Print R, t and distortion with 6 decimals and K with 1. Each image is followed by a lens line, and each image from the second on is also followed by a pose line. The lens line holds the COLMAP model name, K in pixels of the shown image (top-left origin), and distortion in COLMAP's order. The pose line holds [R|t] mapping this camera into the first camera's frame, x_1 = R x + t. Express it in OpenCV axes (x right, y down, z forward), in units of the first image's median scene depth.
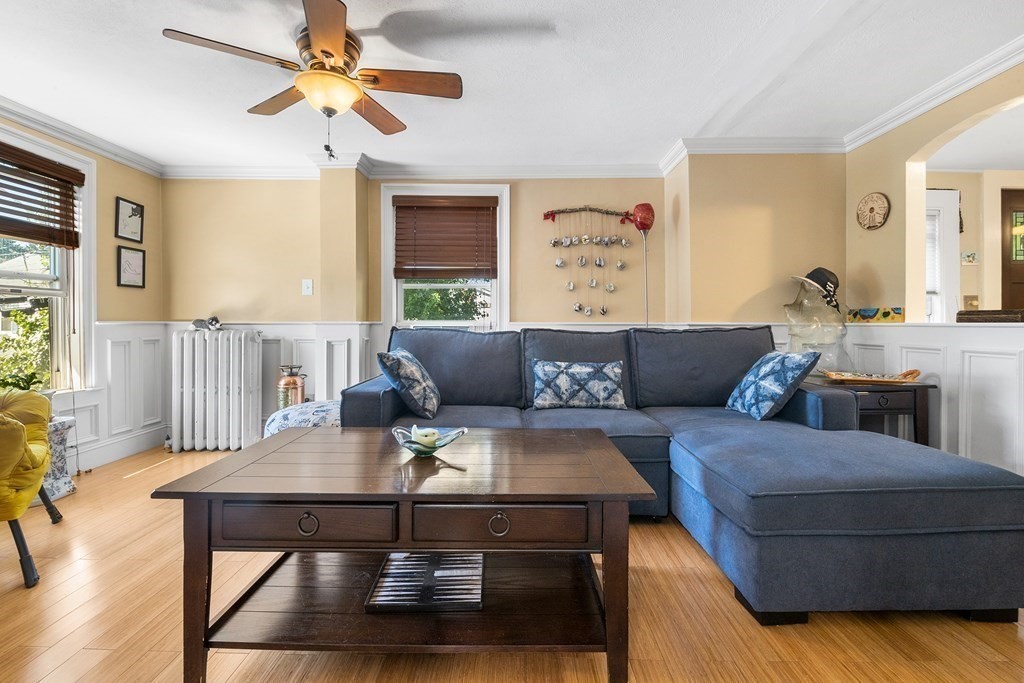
lens RADIAL K [[451.7, 0, 515.7], [0, 451.7, 322.9], [0, 0, 1]] dist [-0.000592, -0.000007]
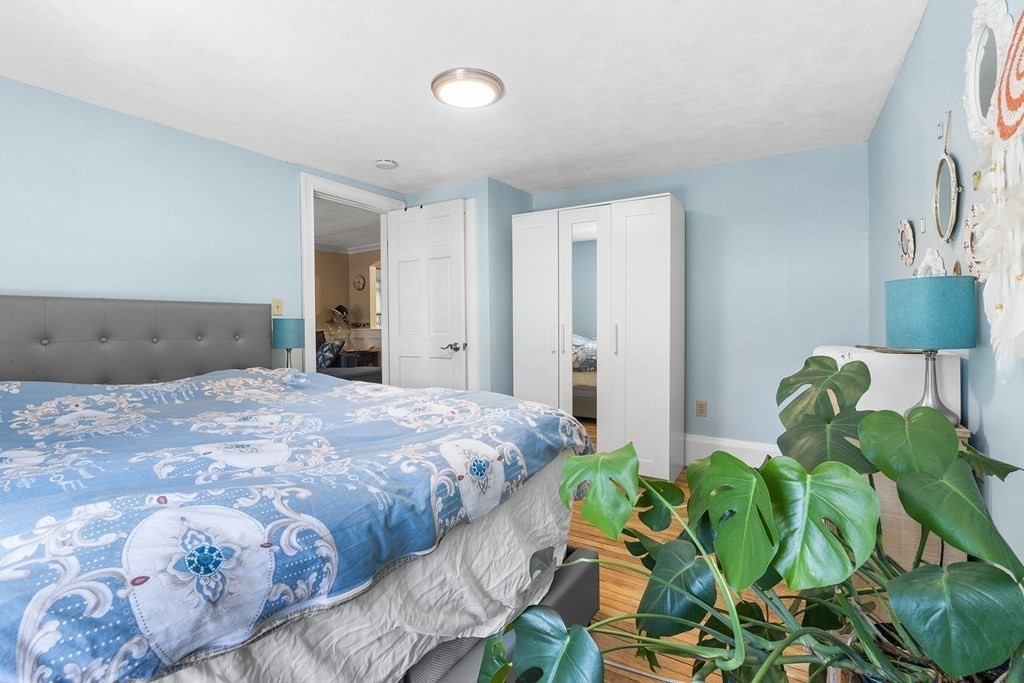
lens RADIAL K [[451.7, 0, 513.4], [0, 451.7, 332.9], [0, 0, 1]] dist [-0.000592, -0.000007]
pose [[0.524490, -0.020117, 0.851179, -0.870511], [0.005370, 0.999779, 0.020321, -0.024607], [-0.851399, -0.006087, 0.524483, -1.009367]]
